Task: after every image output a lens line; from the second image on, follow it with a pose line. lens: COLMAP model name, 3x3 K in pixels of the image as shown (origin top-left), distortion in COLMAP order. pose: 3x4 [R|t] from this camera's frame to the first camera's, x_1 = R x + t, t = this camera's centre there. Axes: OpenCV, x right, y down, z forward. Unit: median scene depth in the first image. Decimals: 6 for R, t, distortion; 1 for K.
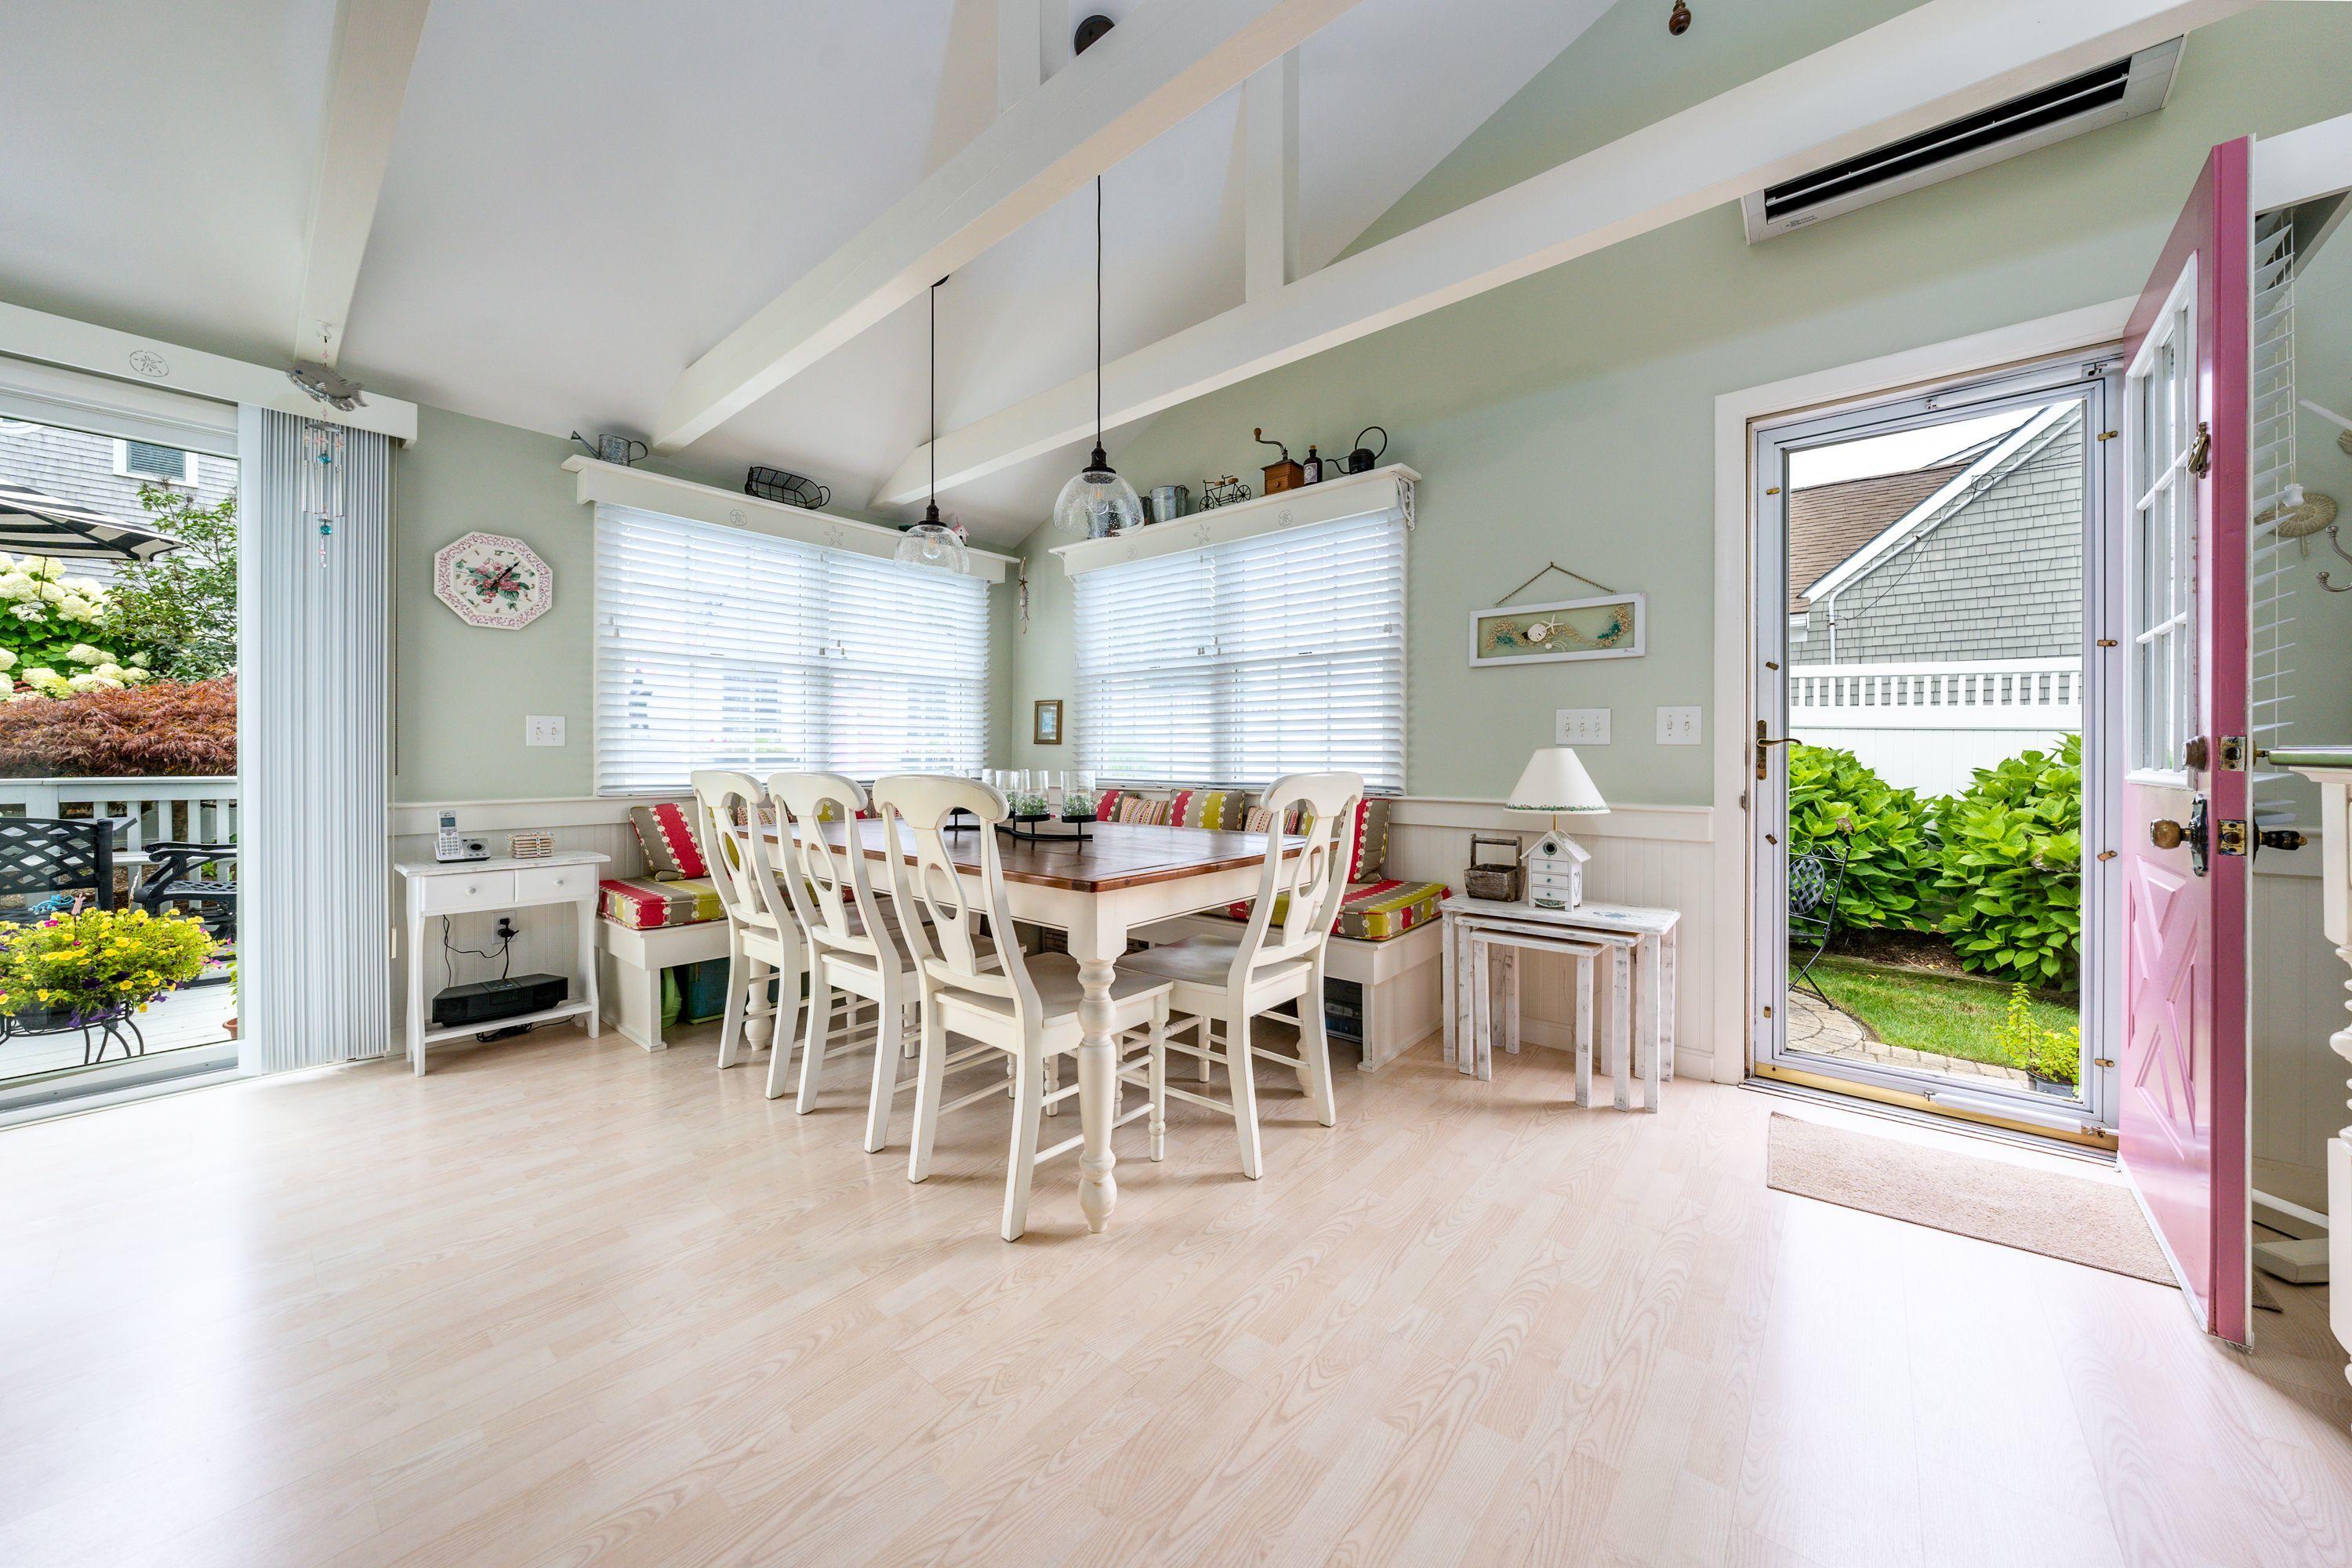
lens RADIAL K [[822.6, 0, 1165.9], [0, 822.6, 758.2], [0, 0, 1]] dist [-0.000515, 0.000047]
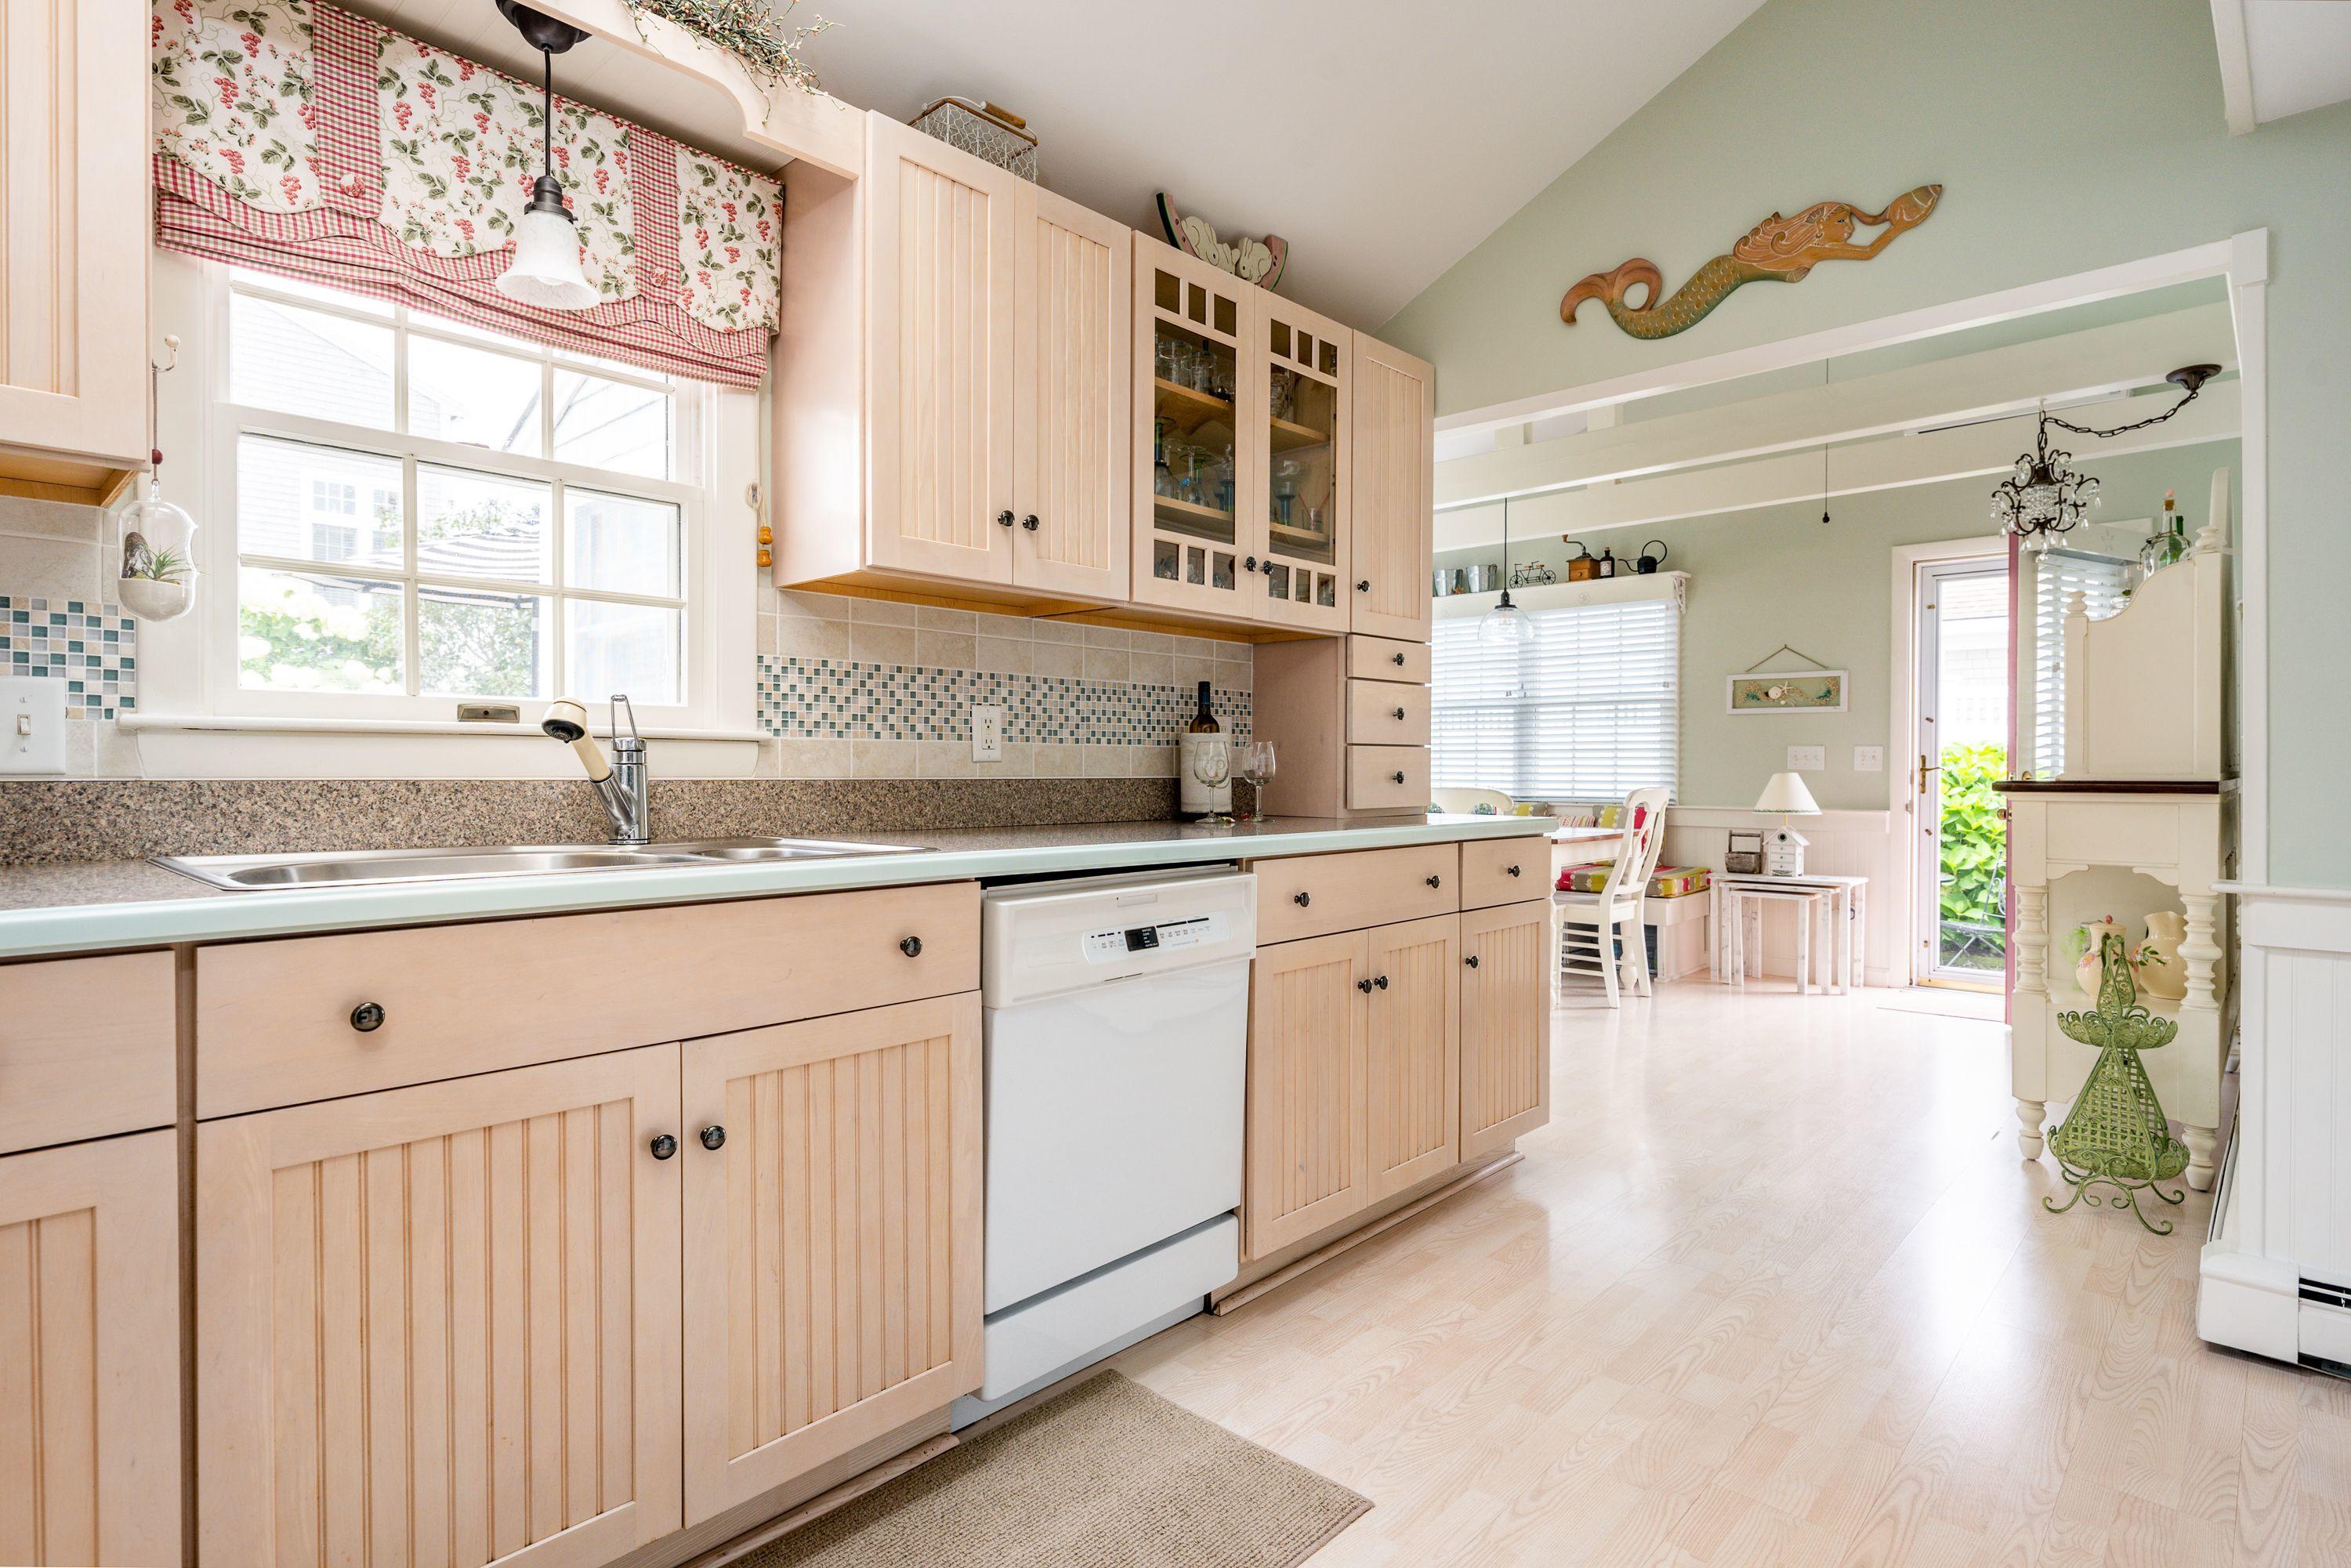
lens RADIAL K [[1191.9, 0, 1184.0], [0, 1191.9, 778.0], [0, 0, 1]] dist [-0.001821, -0.000146]
pose [[0.999455, 0.002314, -0.032920, -0.510438], [-0.002069, 0.999970, 0.007461, -0.015064], [0.032936, -0.007389, 0.999430, -1.113301]]
